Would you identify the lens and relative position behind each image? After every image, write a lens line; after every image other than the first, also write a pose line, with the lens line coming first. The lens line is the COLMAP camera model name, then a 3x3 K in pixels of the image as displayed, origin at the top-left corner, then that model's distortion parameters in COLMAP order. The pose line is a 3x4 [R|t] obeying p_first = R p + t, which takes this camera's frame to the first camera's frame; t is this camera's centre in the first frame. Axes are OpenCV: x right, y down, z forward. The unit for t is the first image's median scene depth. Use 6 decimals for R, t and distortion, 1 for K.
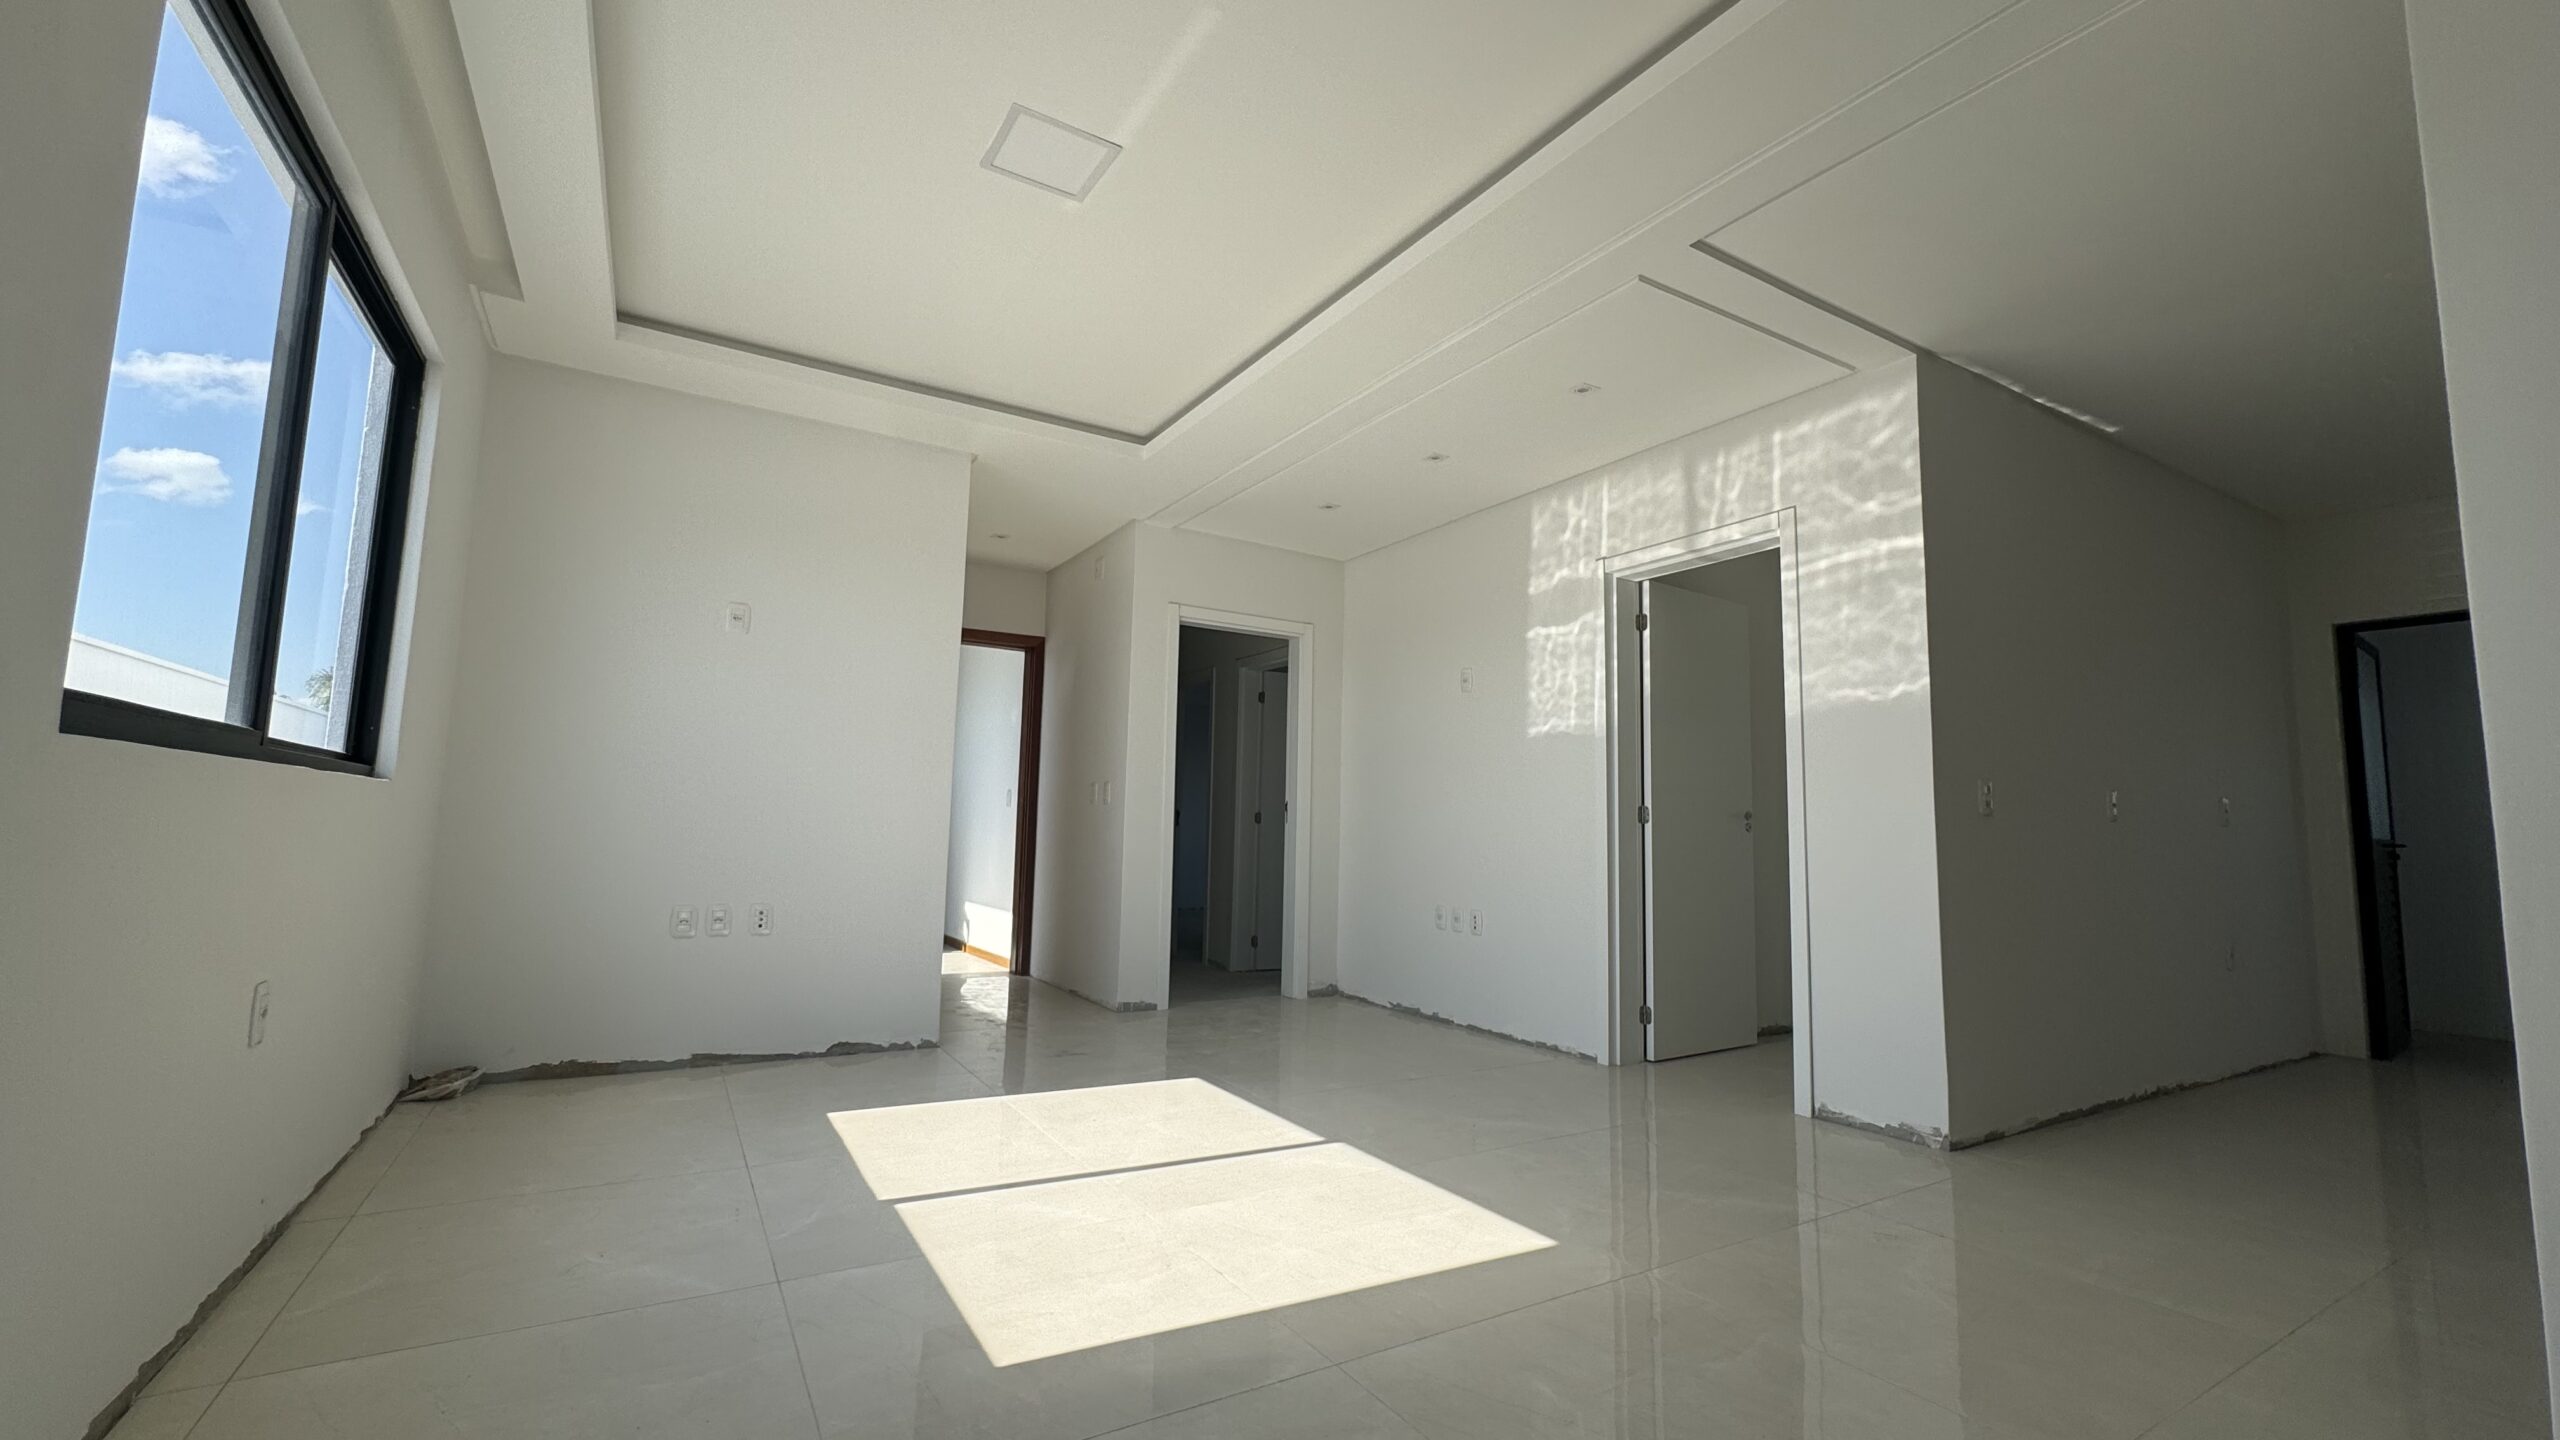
lens RADIAL K [[1023.8, 0, 1280.2], [0, 1023.8, 717.1], [0, 0, 1]] dist [0.001926, -0.000322]
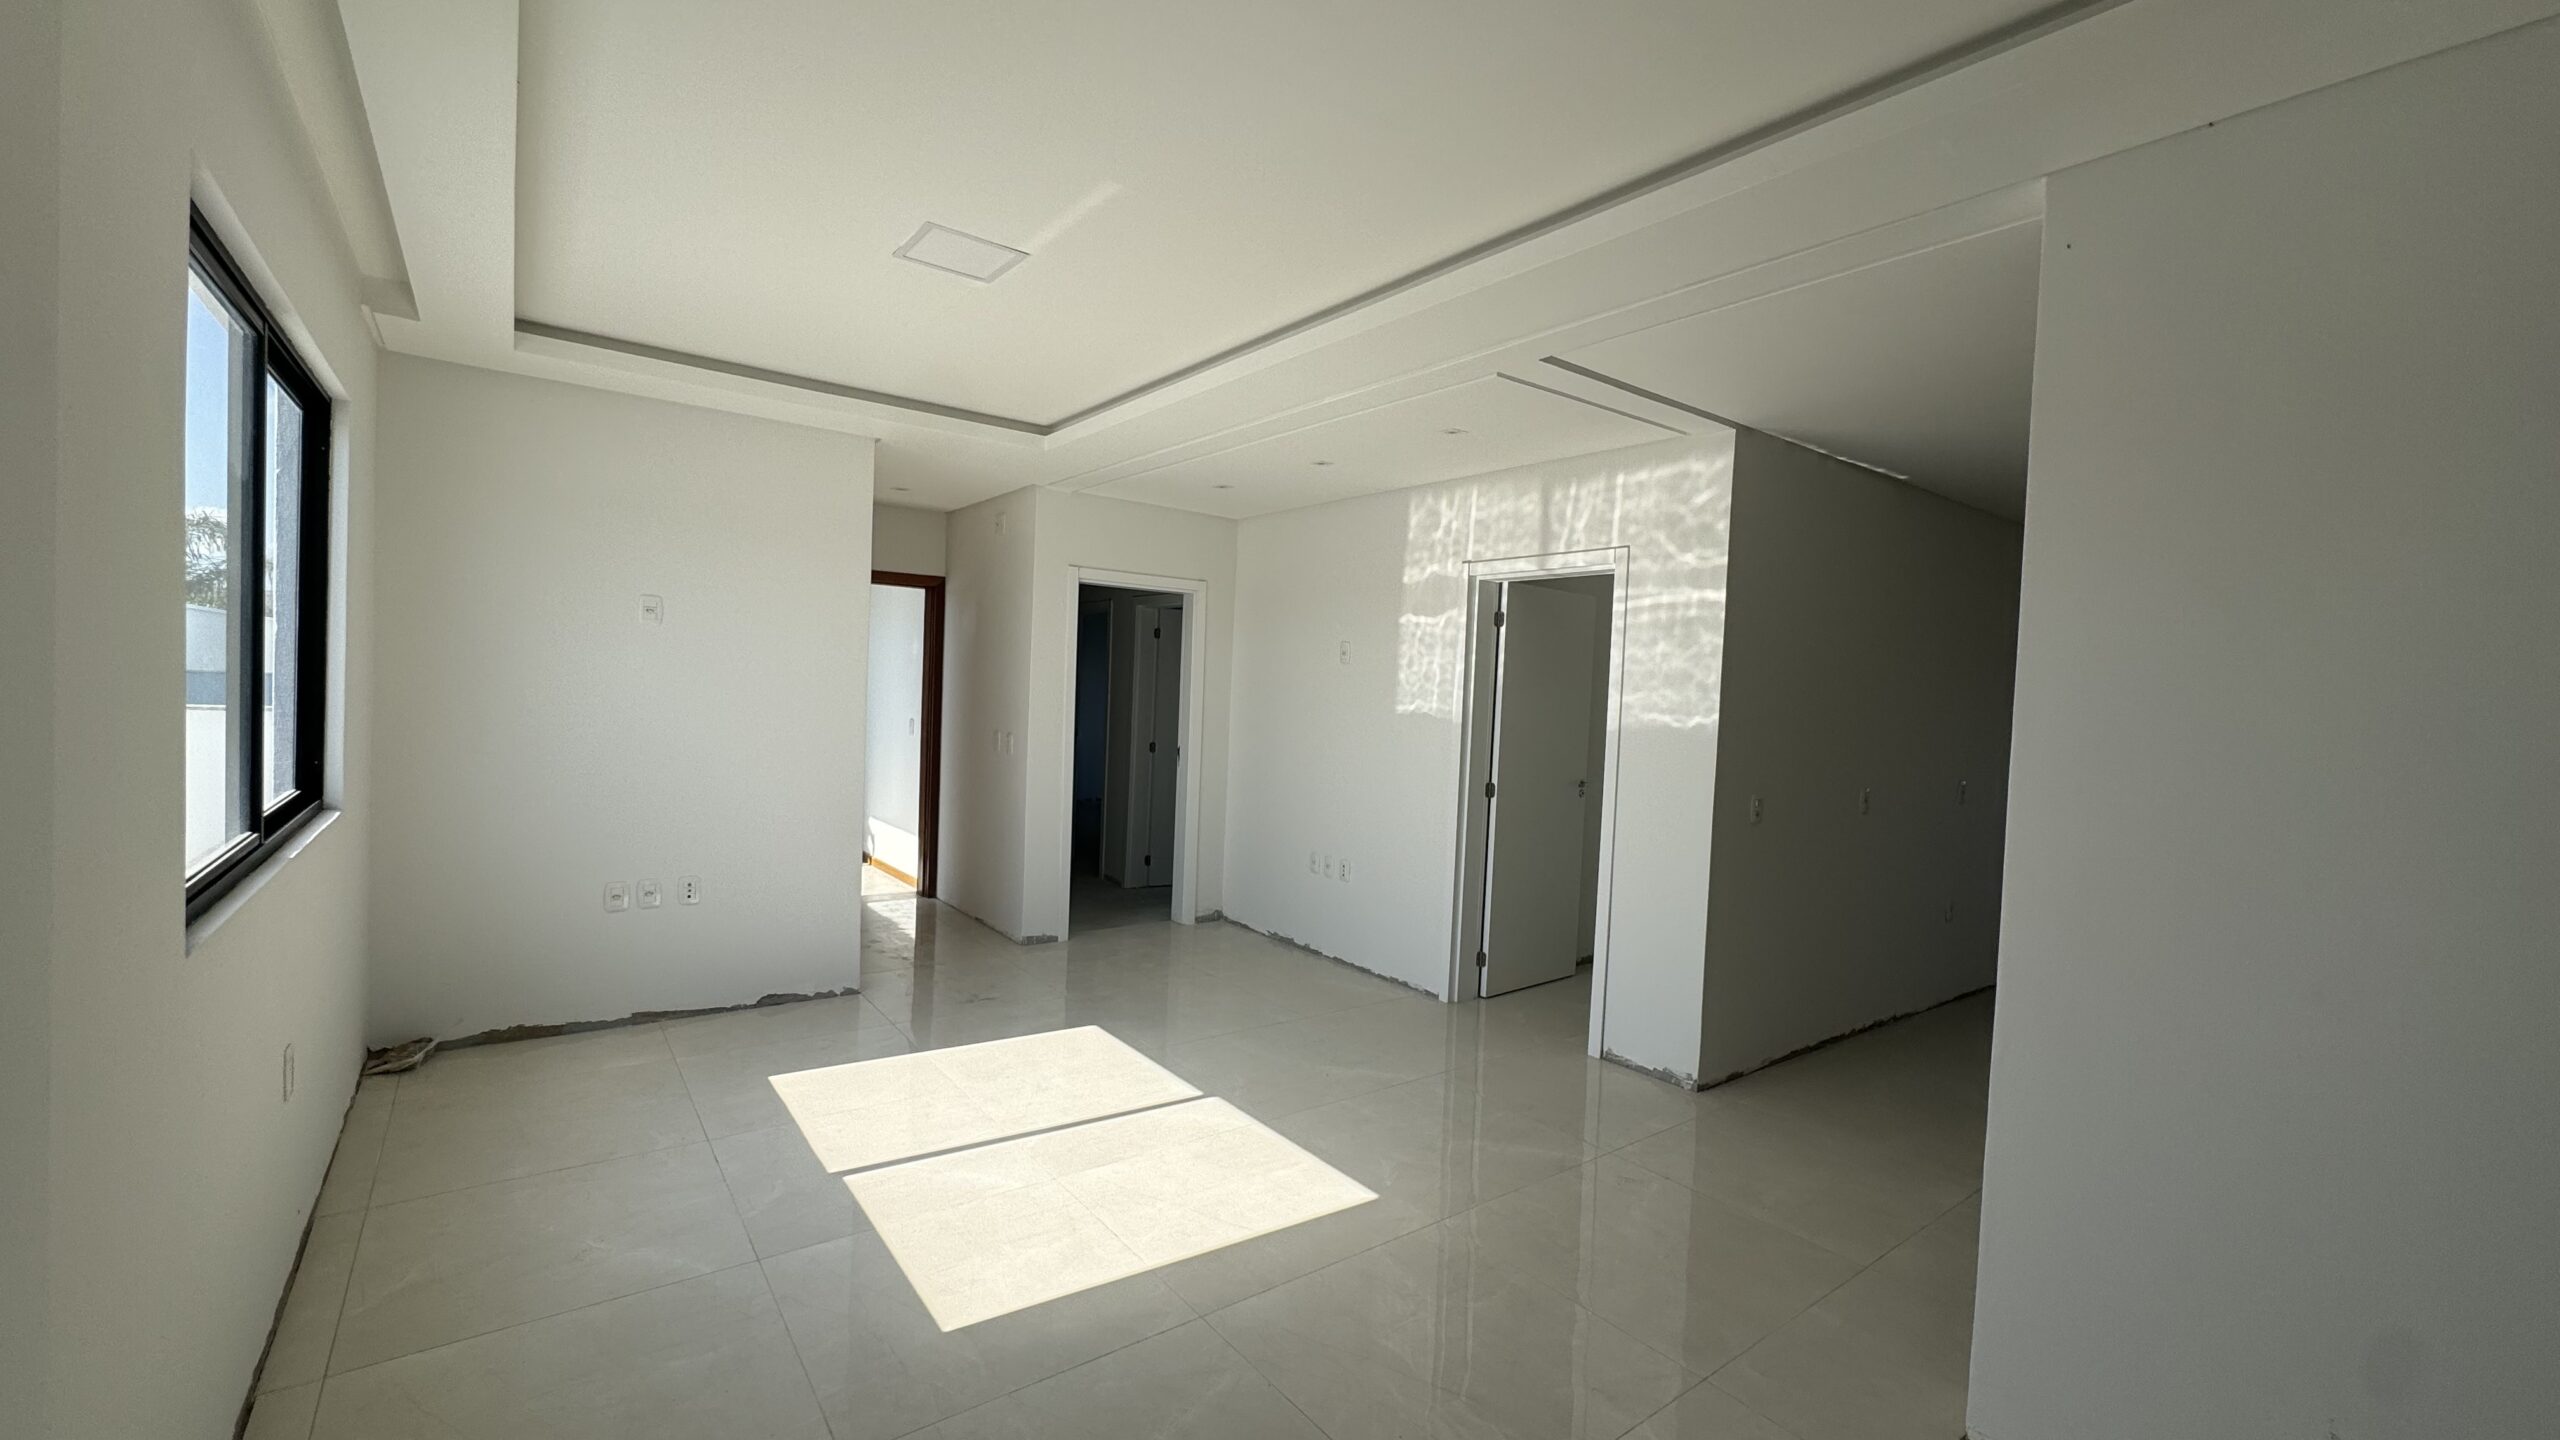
lens RADIAL K [[1023.8, 0, 1277.2], [0, 1023.8, 713.4], [0, 0, 1]] dist [0.001926, -0.000322]
pose [[0.995022, 0.015245, 0.098486, 0.003834], [-0.029079, 0.989639, 0.140600, -0.162264], [-0.095322, -0.142764, 0.985156, -0.105208]]
